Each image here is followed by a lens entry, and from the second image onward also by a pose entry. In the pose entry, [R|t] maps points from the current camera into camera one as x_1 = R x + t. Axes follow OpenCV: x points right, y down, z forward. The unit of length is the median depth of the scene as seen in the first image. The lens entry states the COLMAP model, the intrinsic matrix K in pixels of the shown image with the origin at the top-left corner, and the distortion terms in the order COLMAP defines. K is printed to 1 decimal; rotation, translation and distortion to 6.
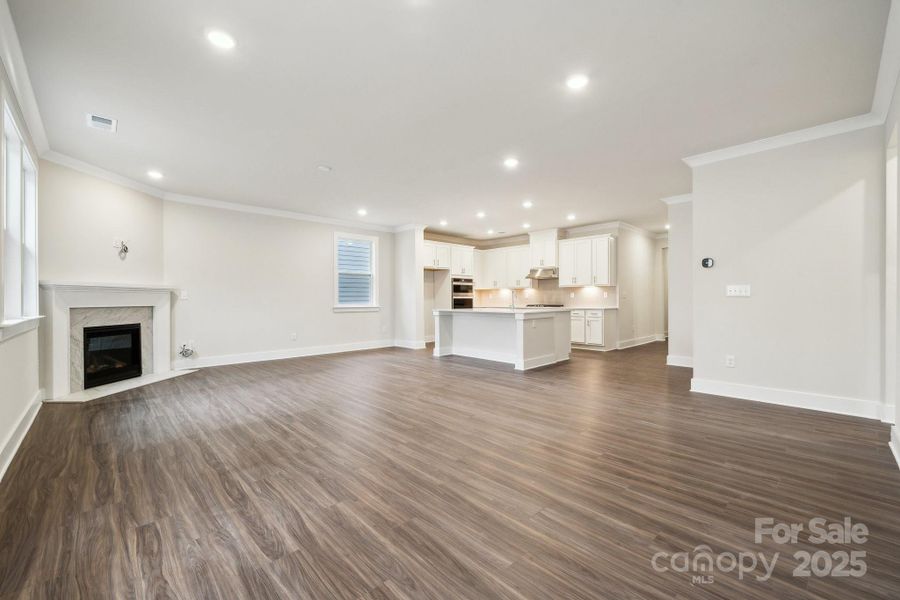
lens RADIAL K [[377.0, 0, 450.0], [0, 377.0, 300.0], [0, 0, 1]] dist [0.002176, 0.000504]
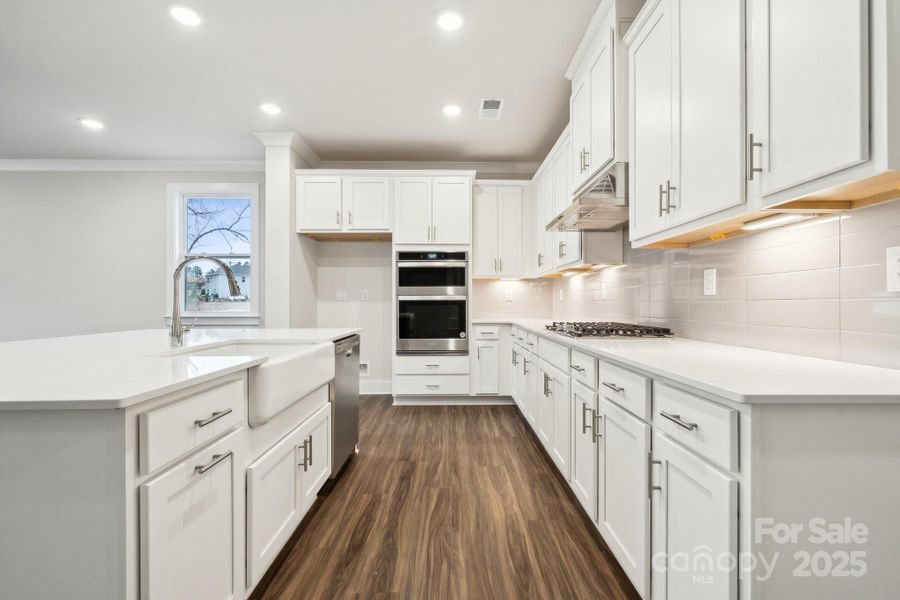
lens RADIAL K [[398.5, 0, 450.0], [0, 398.5, 300.0], [0, 0, 1]] dist [0.001030, 0.000194]
pose [[0.730758, -0.004111, -0.682624, 0.365492], [-0.000778, 0.999976, -0.006855, -0.001857], [0.682636, 0.005540, 0.730737, 0.745282]]
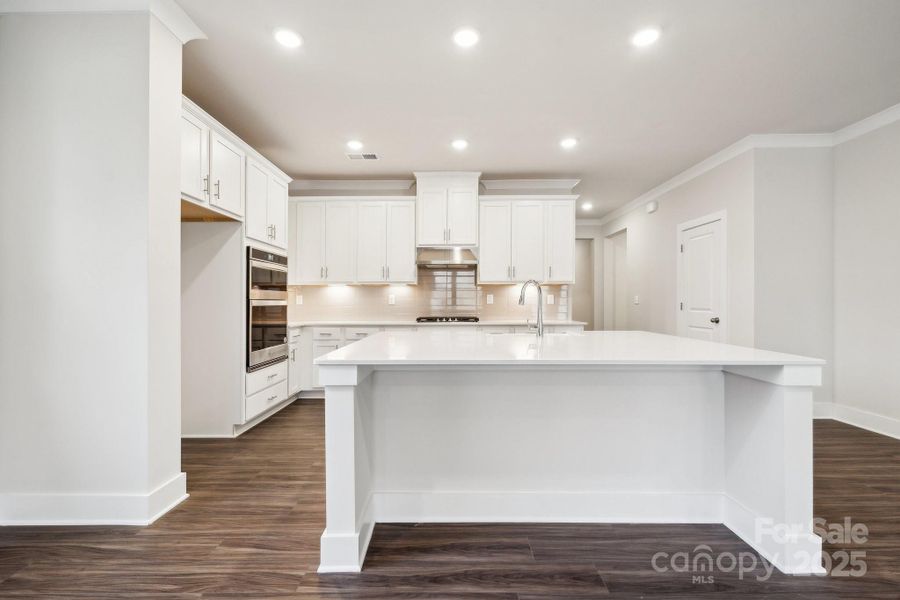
lens RADIAL K [[377.0, 0, 450.0], [0, 377.0, 300.0], [0, 0, 1]] dist [0.002176, 0.000504]
pose [[0.683620, 0.005632, 0.729816, -0.125156], [0.001851, 0.999954, -0.009451, -0.006300], [-0.729836, 0.007811, 0.683578, 0.656241]]
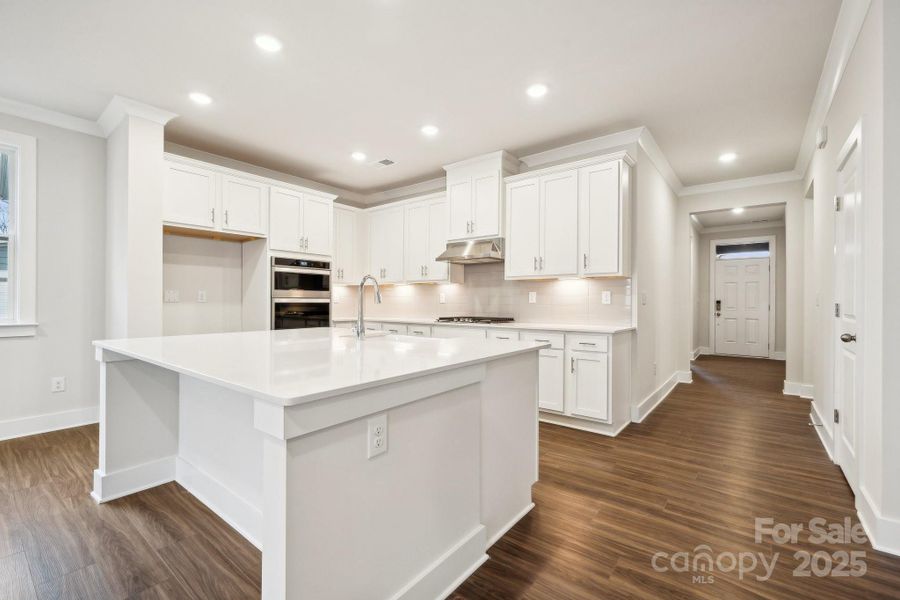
lens RADIAL K [[390.6, 0, 464.3], [0, 390.6, 298.1], [0, 0, 1]] dist [0.001574, 0.000336]
pose [[0.986412, 0.006678, 0.164153, 0.159640], [-0.004824, 0.999920, -0.011690, -0.005841], [-0.164218, 0.010739, 0.986366, 0.531811]]
